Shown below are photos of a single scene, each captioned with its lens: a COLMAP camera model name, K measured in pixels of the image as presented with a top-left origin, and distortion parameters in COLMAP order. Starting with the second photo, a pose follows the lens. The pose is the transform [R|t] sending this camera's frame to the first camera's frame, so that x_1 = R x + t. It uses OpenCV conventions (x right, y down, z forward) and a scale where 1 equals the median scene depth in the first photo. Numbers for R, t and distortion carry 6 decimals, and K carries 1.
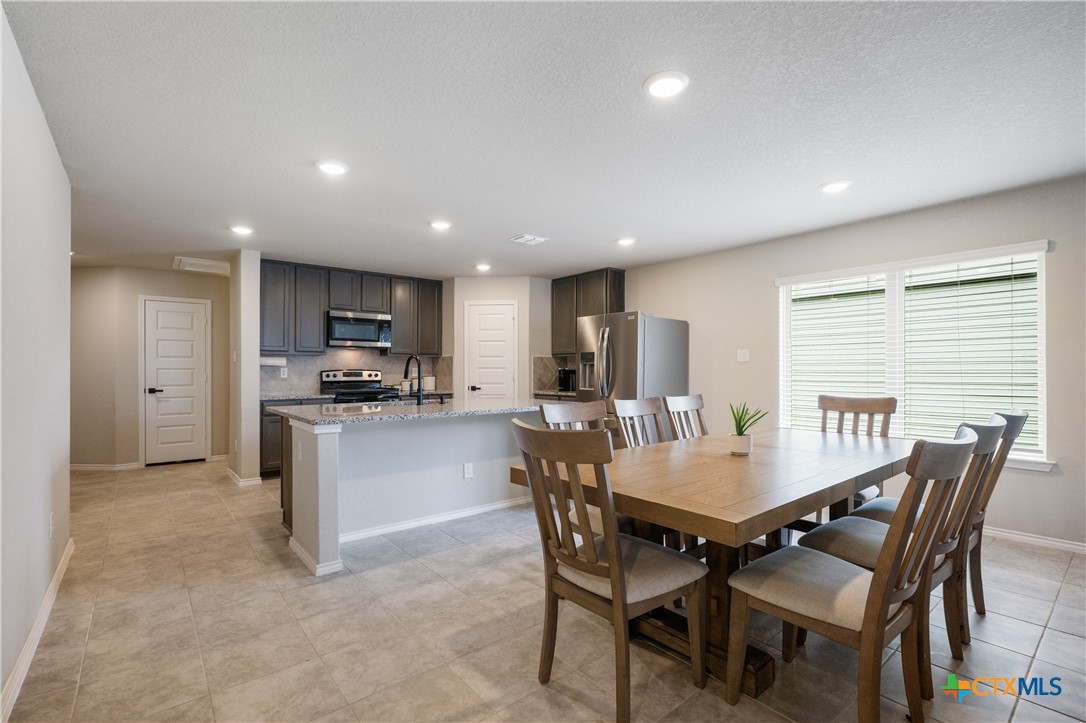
lens RADIAL K [[488.7, 0, 538.0], [0, 488.7, 366.4], [0, 0, 1]] dist [0.000999, 0.001855]
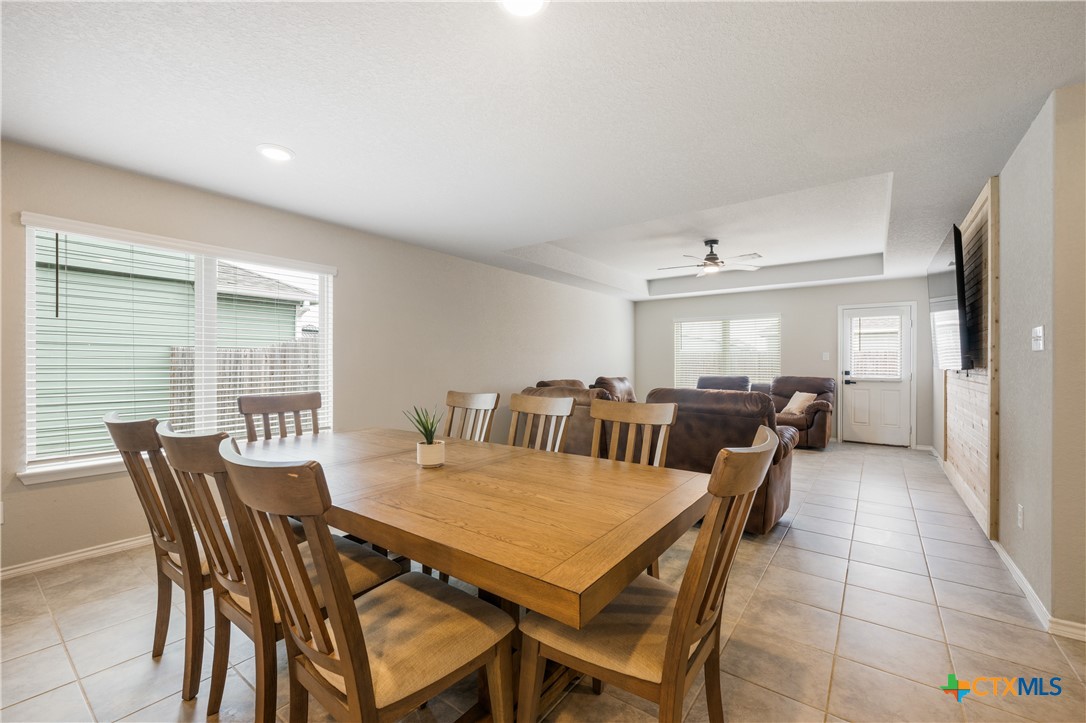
lens RADIAL K [[445.2, 0, 541.7], [0, 445.2, 364.8], [0, 0, 1]] dist [0.001405, -0.000131]
pose [[-0.239382, 0.001075, 0.970925, -0.143911], [-0.007597, 0.999967, -0.002980, 0.002174], [-0.970896, -0.008089, -0.239366, 0.389264]]
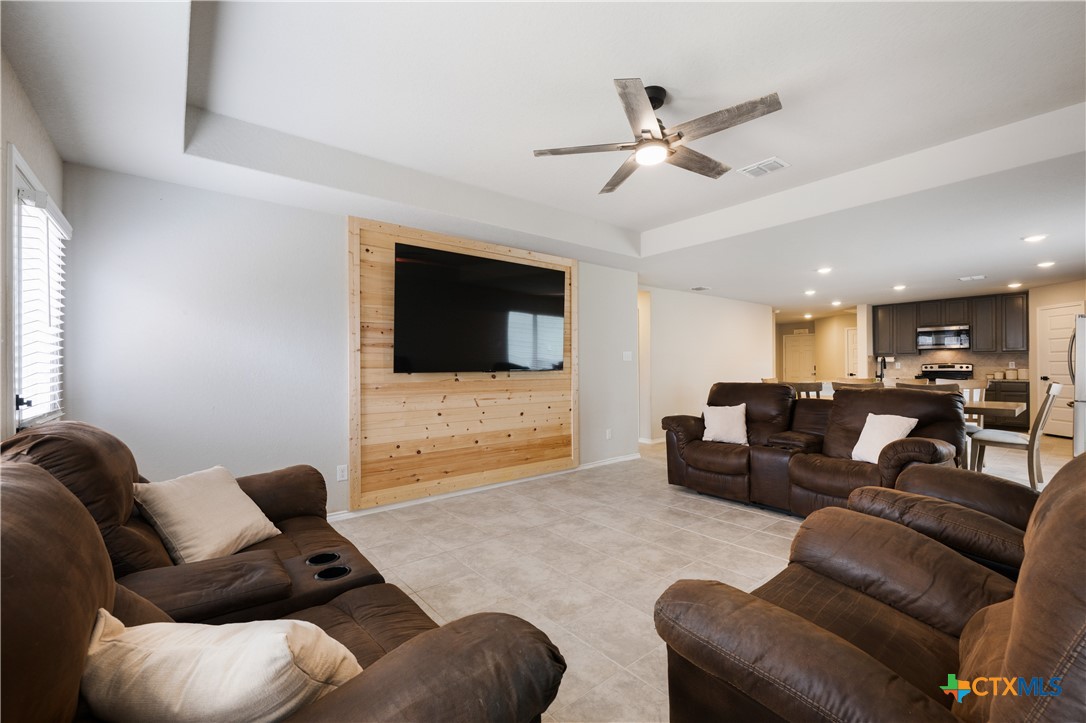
lens RADIAL K [[445.2, 0, 556.0], [0, 445.2, 365.1], [0, 0, 1]] dist [0.001405, -0.000131]
pose [[0.011476, -0.001953, -0.999932, 1.025231], [0.014962, 0.999886, -0.001781, -0.004304], [0.999822, -0.014940, 0.011503, -0.237526]]
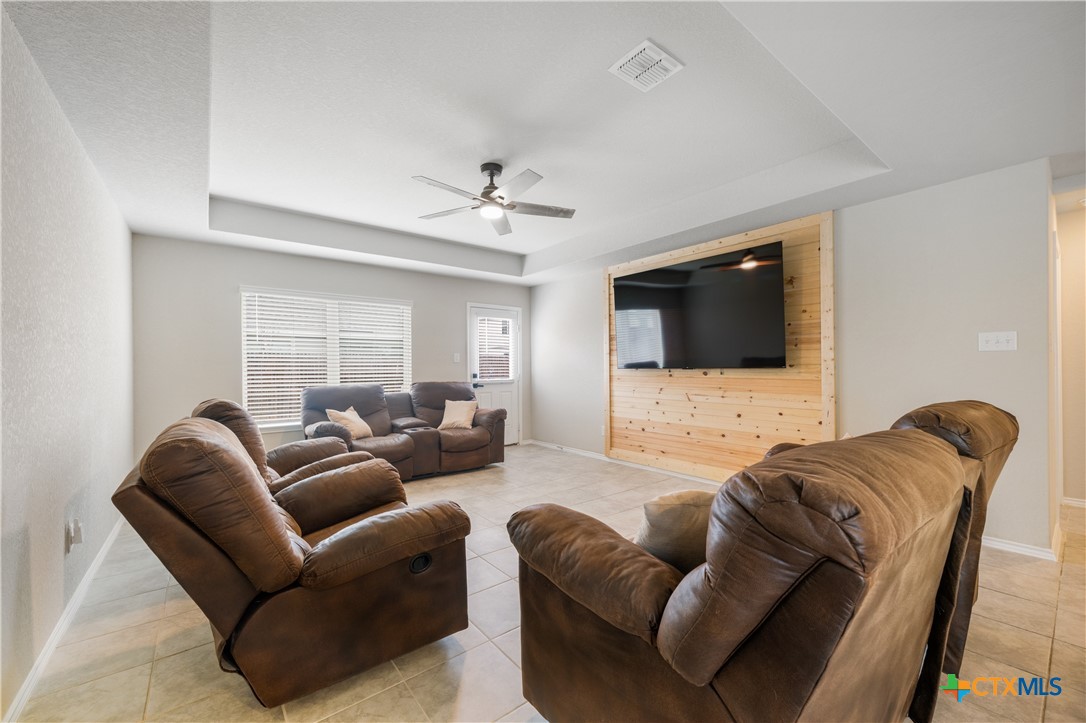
lens RADIAL K [[435.9, 0, 540.5], [0, 435.9, 366.9], [0, 0, 1]] dist [-0.002725, 0.000003]
pose [[-0.999643, 0.013811, 0.022869, 0.561518], [0.013658, 0.999883, -0.006816, 0.001695], [-0.022960, -0.006501, -0.999715, 0.384044]]
